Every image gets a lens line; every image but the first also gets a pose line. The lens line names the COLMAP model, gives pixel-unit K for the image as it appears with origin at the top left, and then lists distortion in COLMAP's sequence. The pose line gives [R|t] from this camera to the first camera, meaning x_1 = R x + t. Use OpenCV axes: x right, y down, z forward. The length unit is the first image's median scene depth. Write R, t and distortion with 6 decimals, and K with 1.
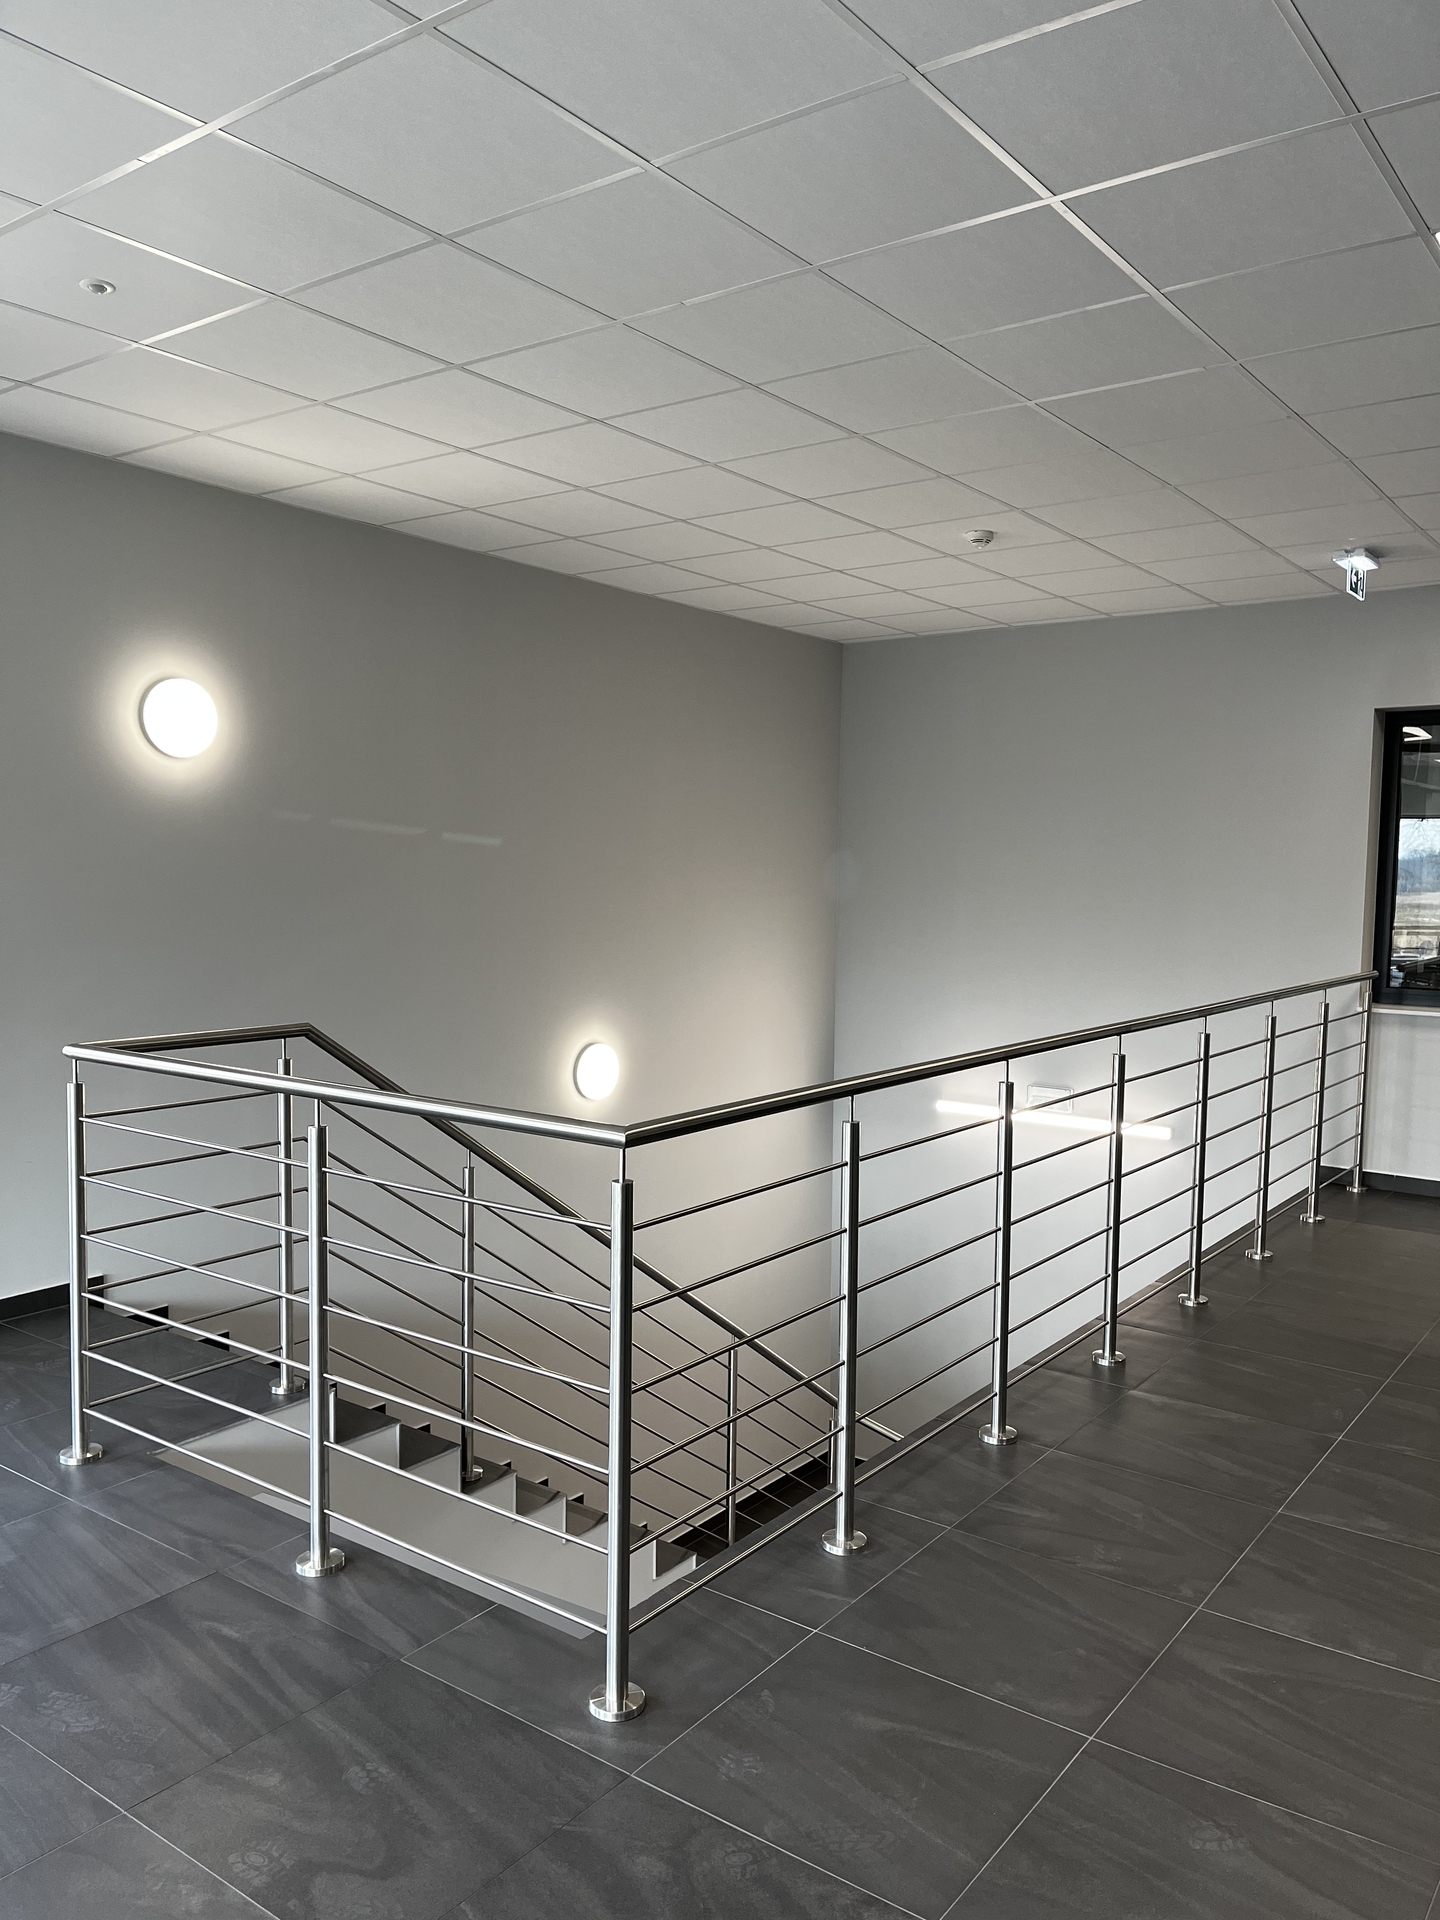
lens RADIAL K [[1453.5, 0, 715.0], [0, 1453.5, 964.6], [0, 0, 1]] dist [0.002590, 0.000031]
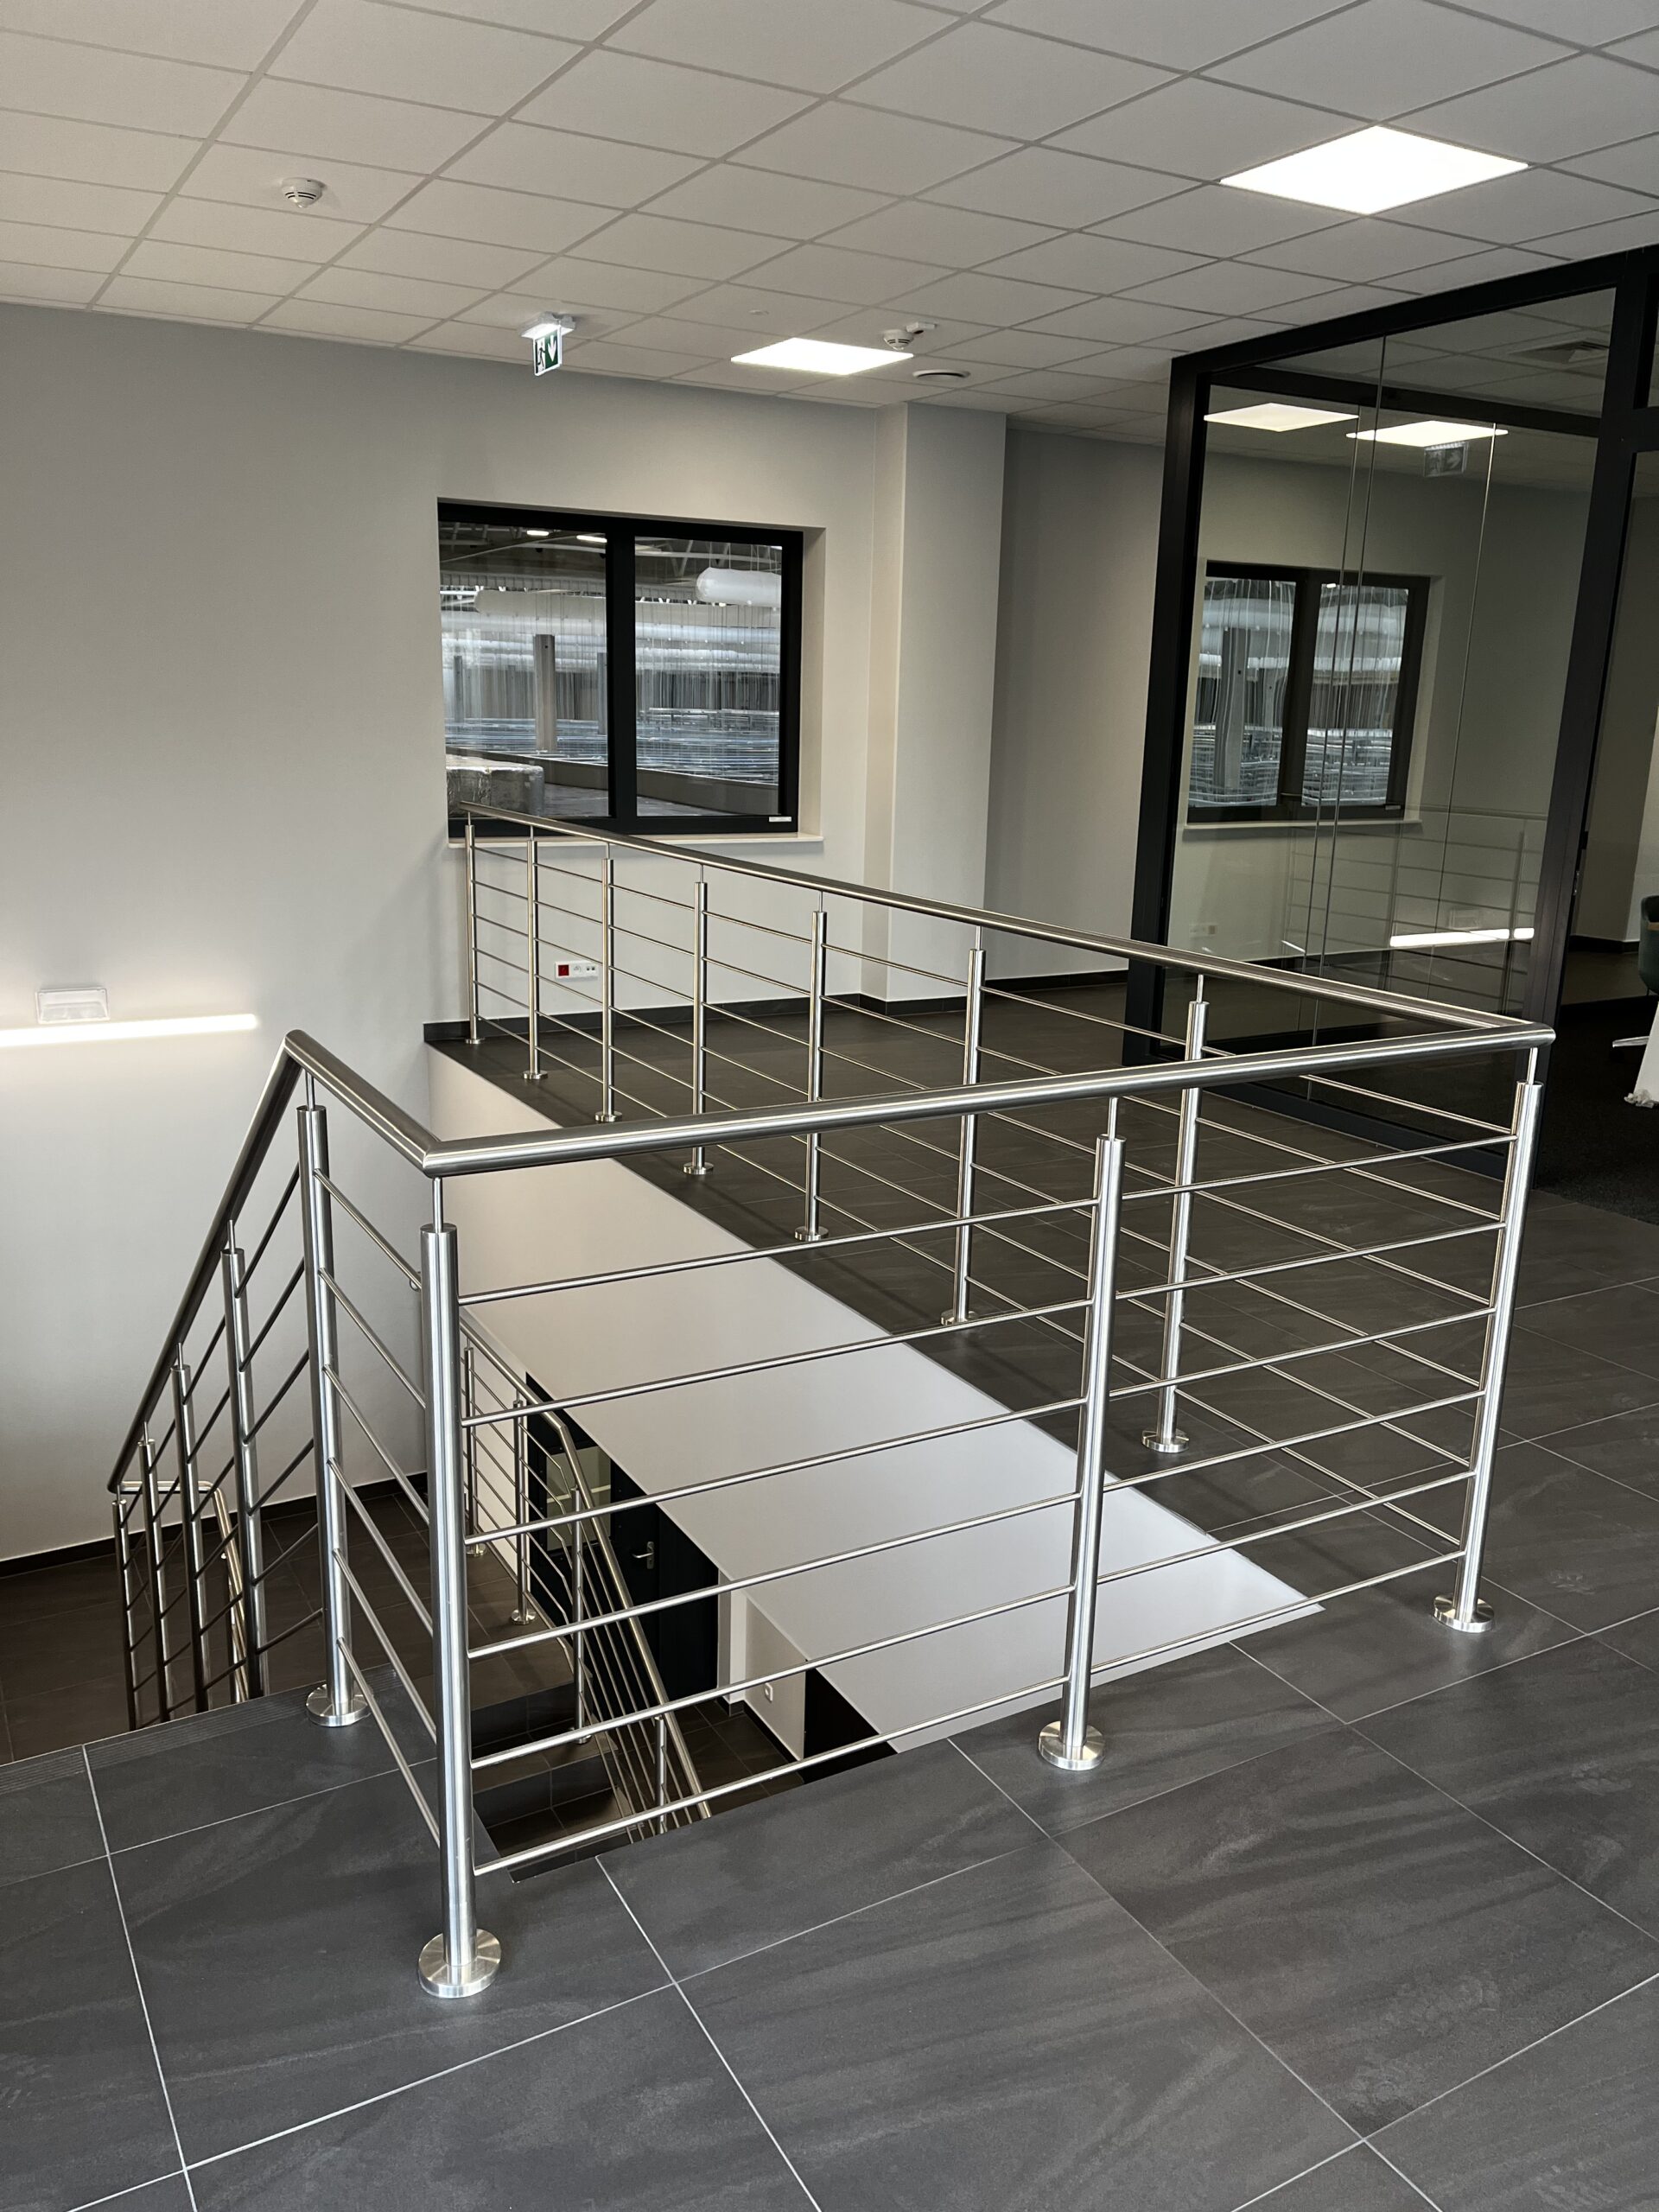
lens RADIAL K [[1674.5, 0, 824.5], [0, 1674.5, 1100.0], [0, 0, 1]] dist [0.002590, 0.000031]
pose [[0.398770, -0.213690, 0.891807, -0.504790], [0.046238, 0.975920, 0.213170, -0.030700], [-0.915884, -0.043771, 0.399049, 0.424228]]
